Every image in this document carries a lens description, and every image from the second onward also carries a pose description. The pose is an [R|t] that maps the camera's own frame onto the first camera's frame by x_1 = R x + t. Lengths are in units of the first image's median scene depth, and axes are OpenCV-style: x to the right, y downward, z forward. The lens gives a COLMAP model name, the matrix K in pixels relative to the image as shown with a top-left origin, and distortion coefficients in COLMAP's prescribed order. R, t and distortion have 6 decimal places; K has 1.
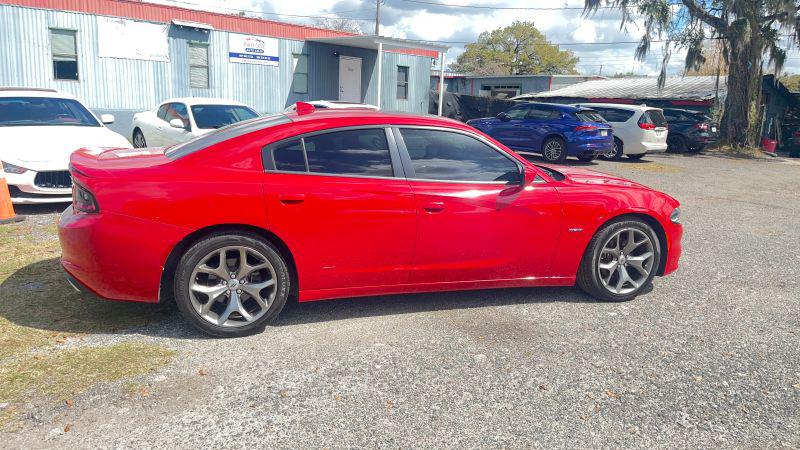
lens RADIAL K [[599.9, 0, 400.0], [0, 599.9, 225.0], [0, 0, 1]] dist [0.081942, -0.116636]
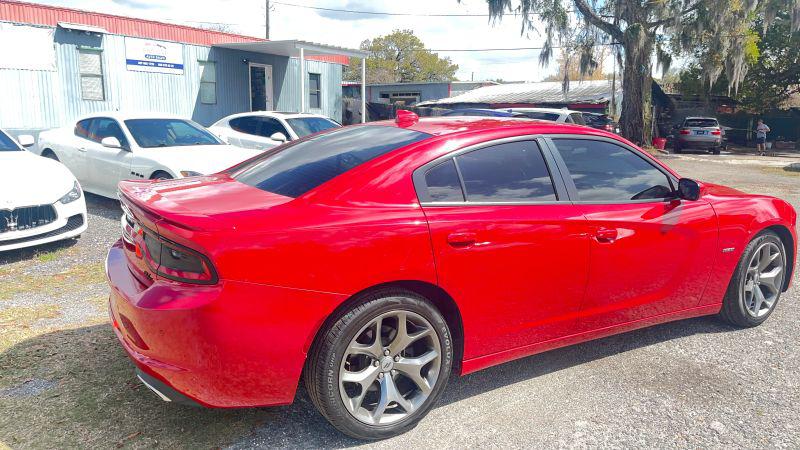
lens RADIAL K [[599.9, 0, 400.0], [0, 599.9, 225.0], [0, 0, 1]] dist [0.081942, -0.116636]
pose [[0.977044, -0.063717, 0.203285, -0.087771], [0.066545, 0.997758, -0.007098, -0.013420], [-0.202377, 0.020463, 0.979094, 0.064162]]
